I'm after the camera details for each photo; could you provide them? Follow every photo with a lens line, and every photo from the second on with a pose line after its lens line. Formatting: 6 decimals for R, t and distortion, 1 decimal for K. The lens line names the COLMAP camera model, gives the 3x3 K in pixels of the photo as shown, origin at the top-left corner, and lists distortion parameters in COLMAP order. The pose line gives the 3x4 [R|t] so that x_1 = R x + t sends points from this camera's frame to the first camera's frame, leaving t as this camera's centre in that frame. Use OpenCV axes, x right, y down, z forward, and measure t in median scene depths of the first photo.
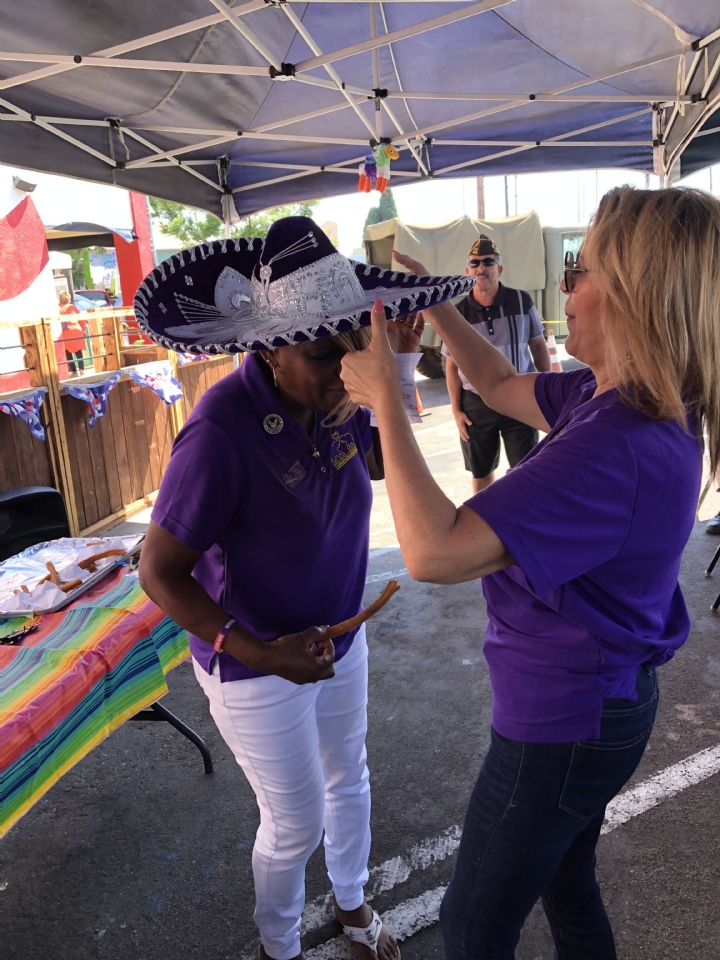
lens RADIAL K [[784.5, 0, 362.0], [0, 784.5, 454.2], [0, 0, 1]] dist [0.027781, -0.021116]
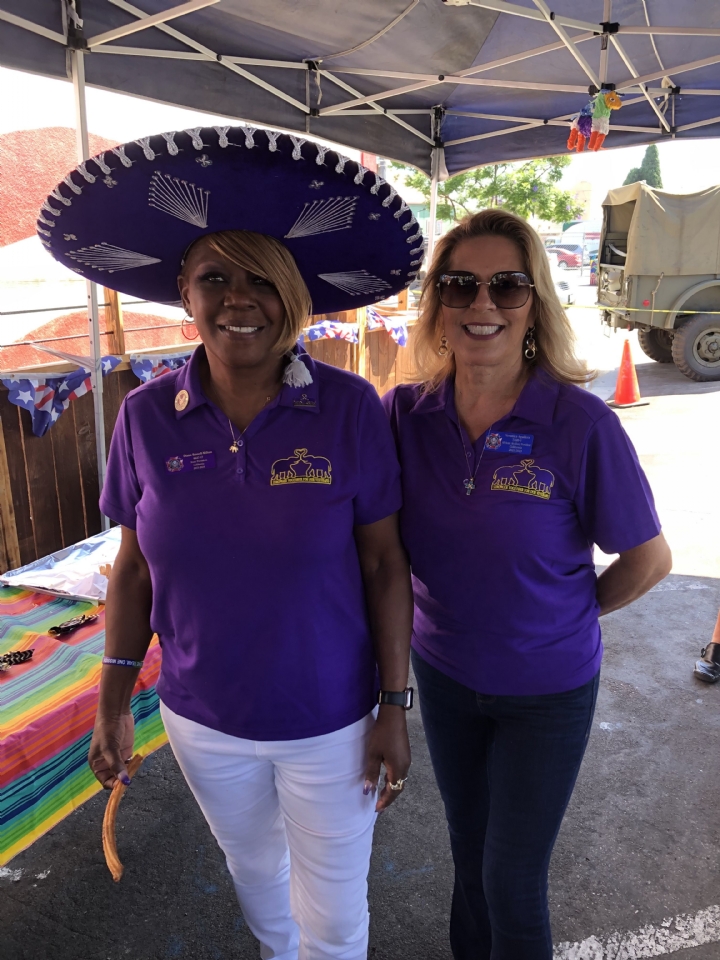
lens RADIAL K [[784.5, 0, 368.8], [0, 784.5, 464.8], [0, 0, 1]] dist [0.027781, -0.021116]
pose [[0.957036, 0.136375, -0.255898, 0.059388], [-0.120345, 0.989713, 0.077369, -0.039092], [0.263817, -0.043249, 0.963603, 0.117771]]
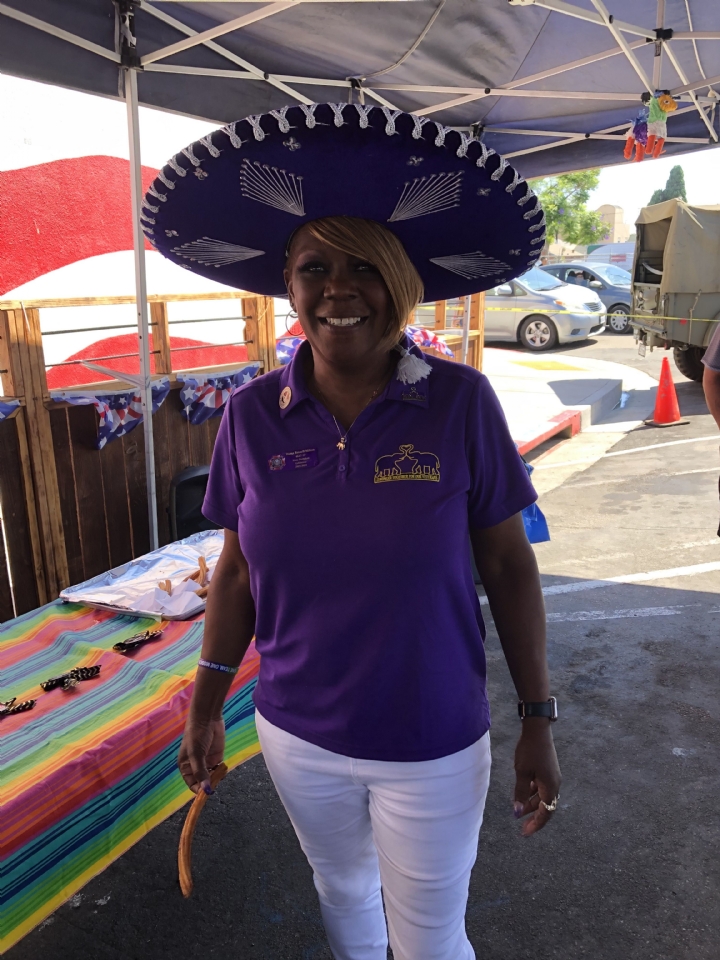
lens RADIAL K [[784.5, 0, 360.4], [0, 784.5, 469.6], [0, 0, 1]] dist [0.027781, -0.021116]
pose [[0.946442, 0.122116, -0.298891, 0.027823], [-0.110364, 0.992315, 0.055953, -0.024482], [0.303427, -0.019969, 0.952646, 0.125659]]
